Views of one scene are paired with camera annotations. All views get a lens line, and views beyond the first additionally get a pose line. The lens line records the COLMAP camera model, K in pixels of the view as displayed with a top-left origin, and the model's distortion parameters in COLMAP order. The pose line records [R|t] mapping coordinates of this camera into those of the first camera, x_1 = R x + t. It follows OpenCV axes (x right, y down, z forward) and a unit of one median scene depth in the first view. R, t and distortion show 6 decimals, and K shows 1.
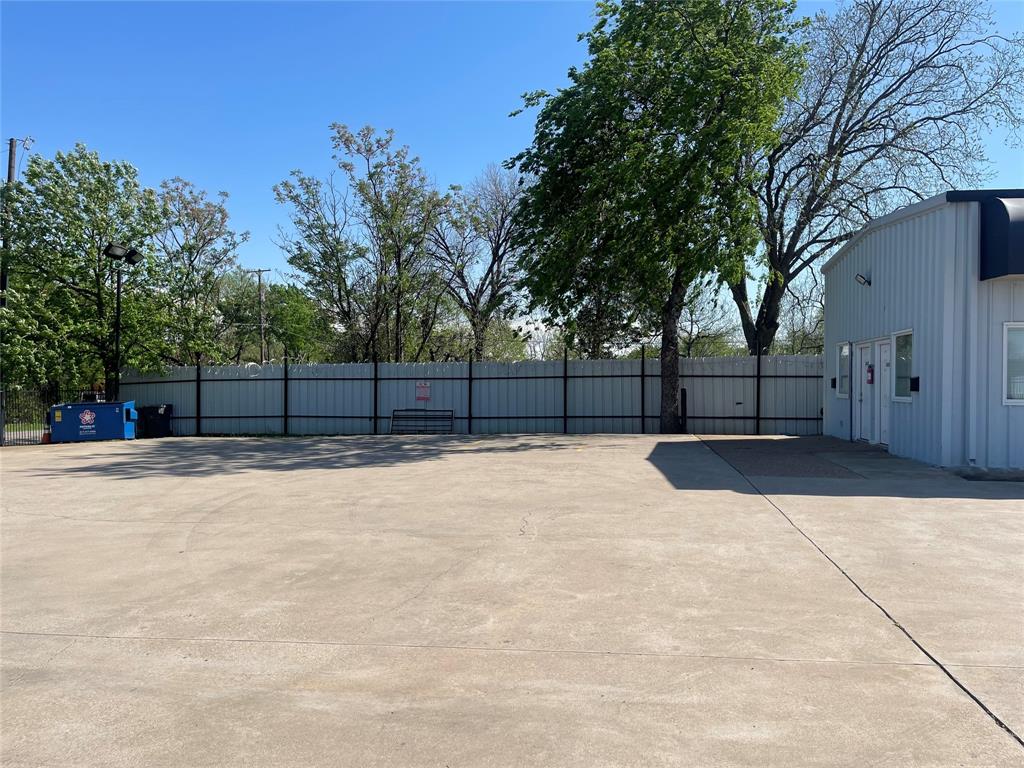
lens RADIAL K [[781.6, 0, 517.6], [0, 781.6, 387.3], [0, 0, 1]] dist [0.079903, -0.101511]
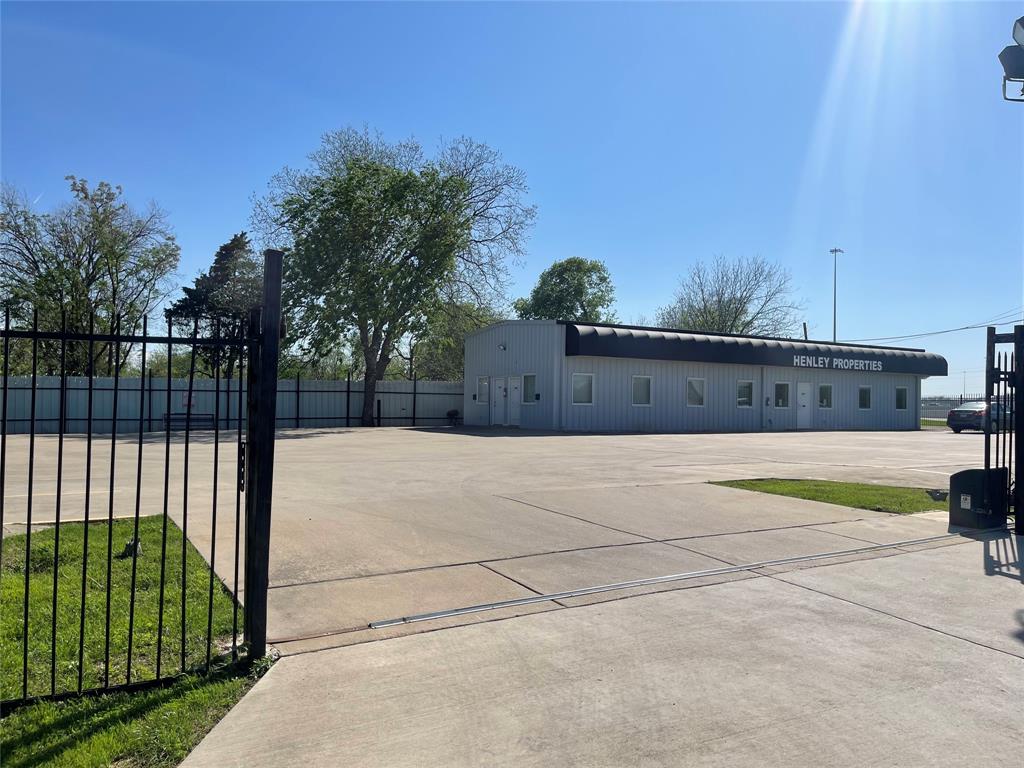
lens RADIAL K [[781.6, 0, 517.6], [0, 781.6, 387.3], [0, 0, 1]] dist [0.079903, -0.101511]
pose [[0.774921, 0.020344, 0.631731, -0.735348], [-0.005646, 0.999665, -0.025268, 0.019413], [-0.632033, 0.016014, 0.774776, -0.550777]]
